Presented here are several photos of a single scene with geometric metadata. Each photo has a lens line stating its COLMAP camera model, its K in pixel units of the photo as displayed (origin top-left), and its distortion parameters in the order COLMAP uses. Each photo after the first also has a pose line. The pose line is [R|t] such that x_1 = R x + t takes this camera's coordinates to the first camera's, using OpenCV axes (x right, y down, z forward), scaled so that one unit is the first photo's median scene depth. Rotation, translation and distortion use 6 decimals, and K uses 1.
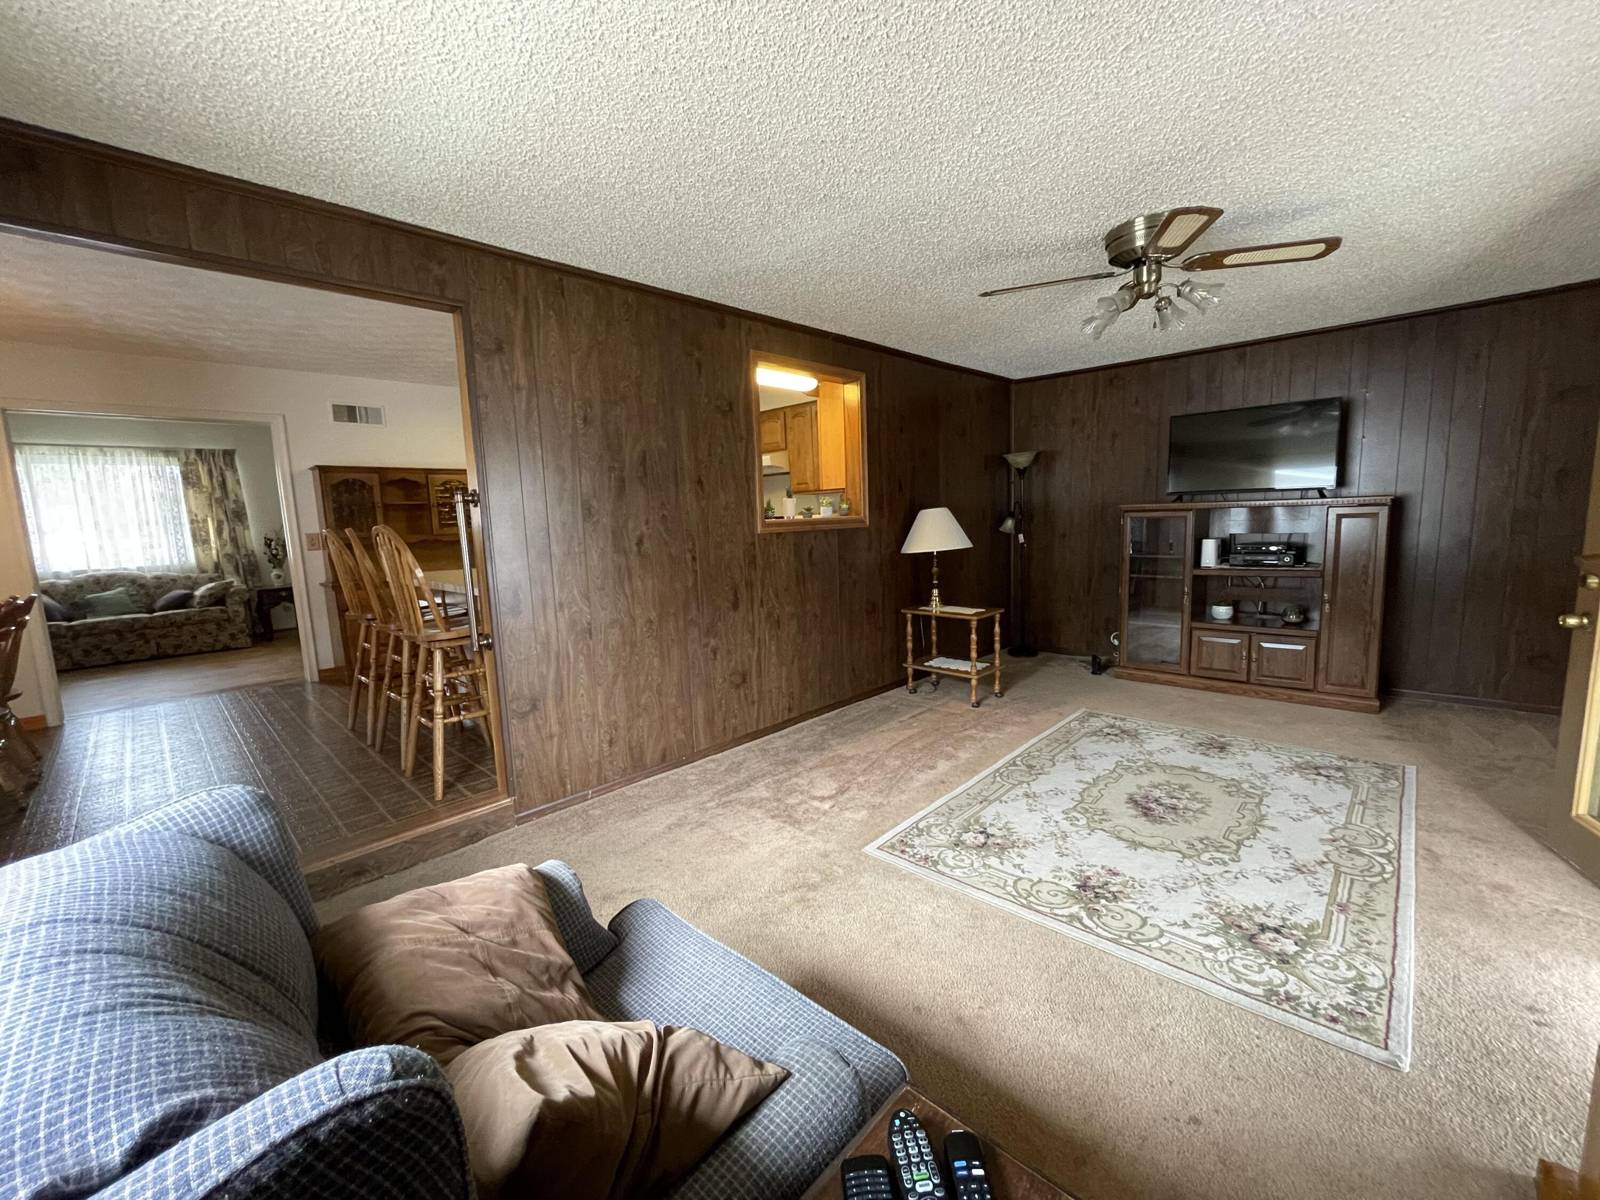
lens RADIAL K [[648.1, 0, 798.1], [0, 648.1, 599.7], [0, 0, 1]] dist [0.004632, 0.000034]
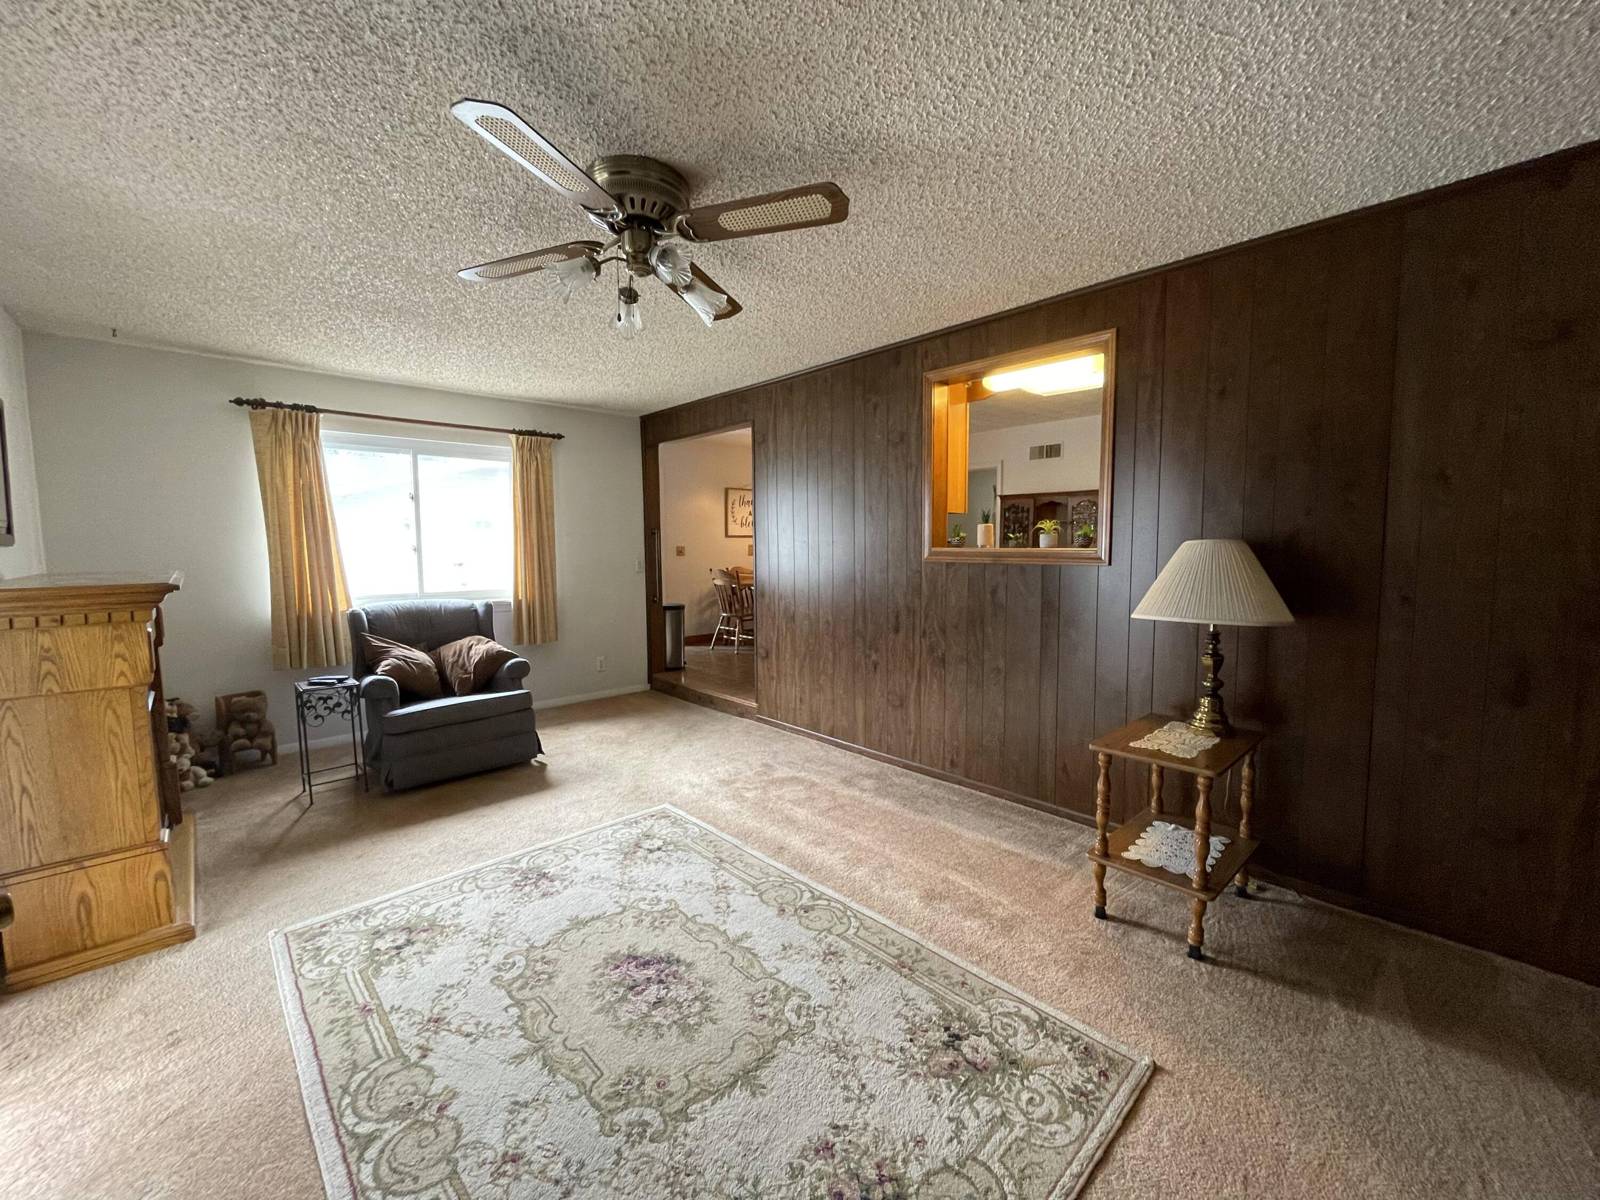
lens RADIAL K [[648.1, 0, 809.0], [0, 648.1, 604.6], [0, 0, 1]] dist [0.004632, 0.000034]
pose [[-0.044101, 0.130327, -0.990490, 1.191196], [-0.125279, 0.982907, 0.134907, -0.194268], [0.991141, 0.130037, -0.027020, 1.142934]]
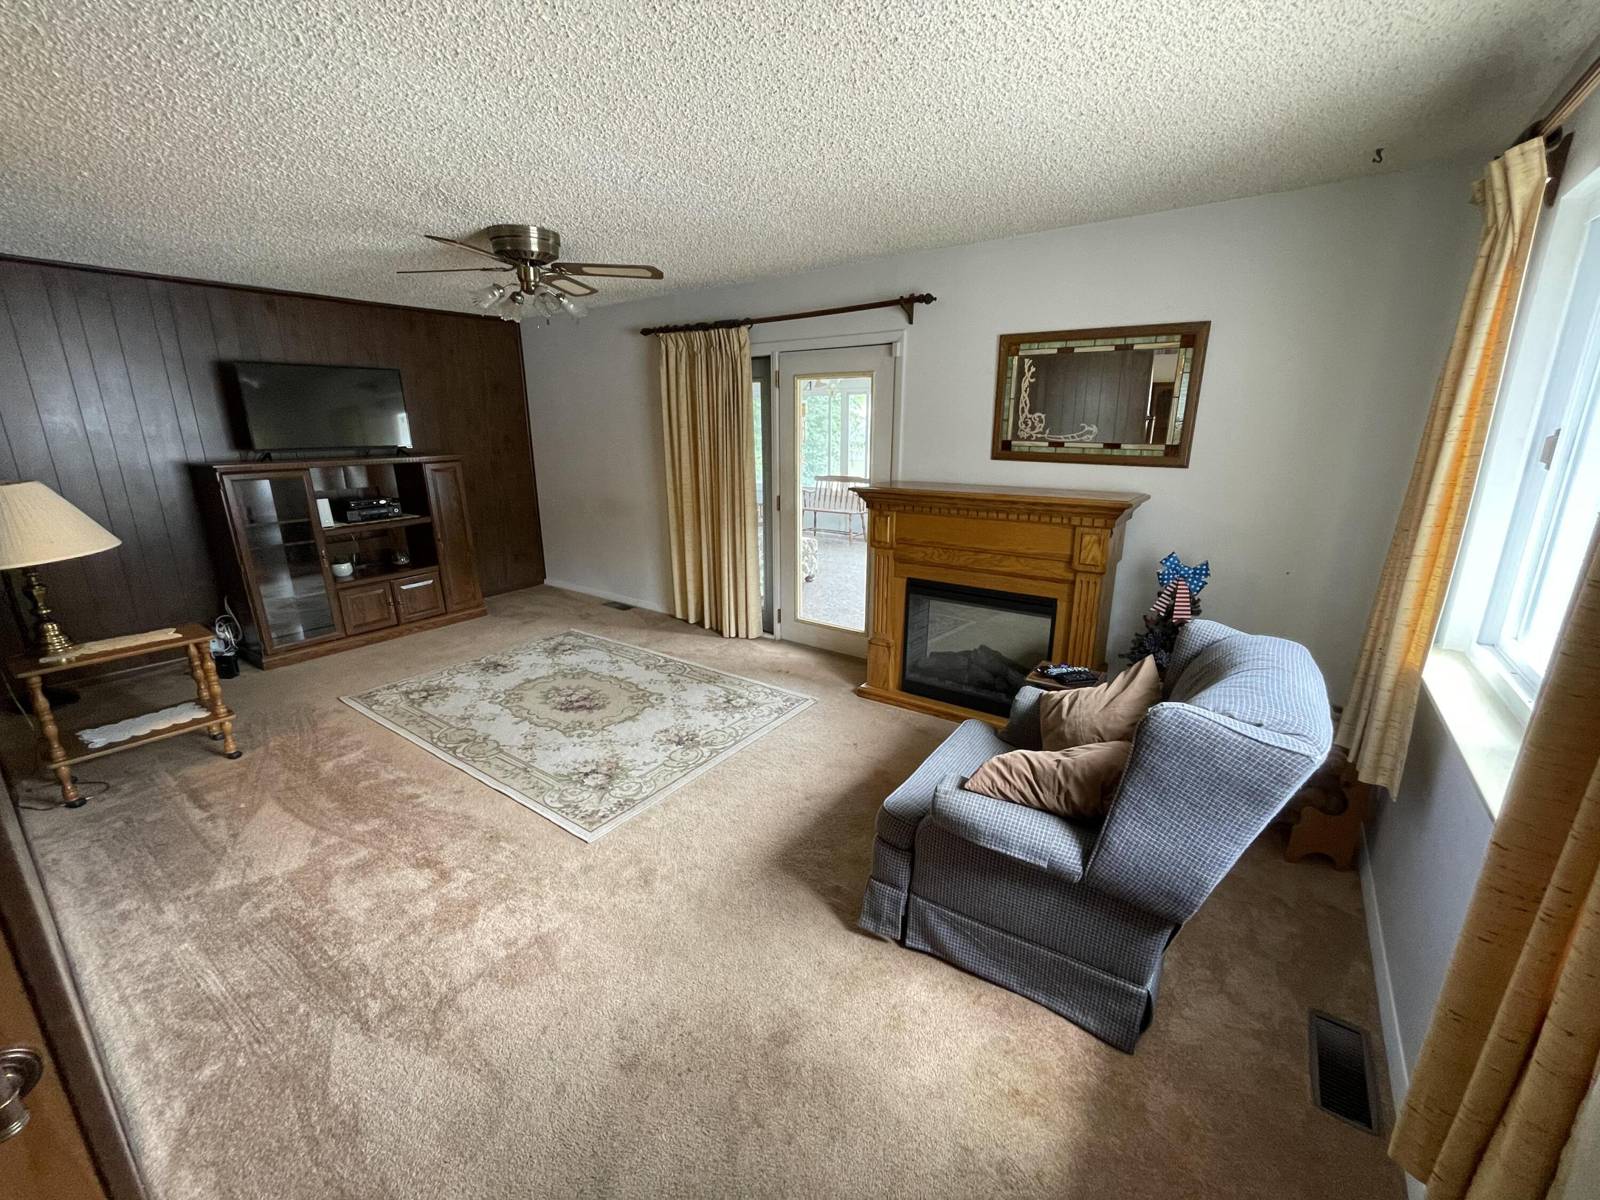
lens RADIAL K [[648.1, 0, 810.2], [0, 648.1, 596.8], [0, 0, 1]] dist [0.004632, 0.000034]
pose [[-0.145279, -0.225841, 0.963270, -0.721999], [0.139899, 0.959129, 0.245969, -0.142305], [-0.979450, 0.170495, -0.107747, 0.650053]]
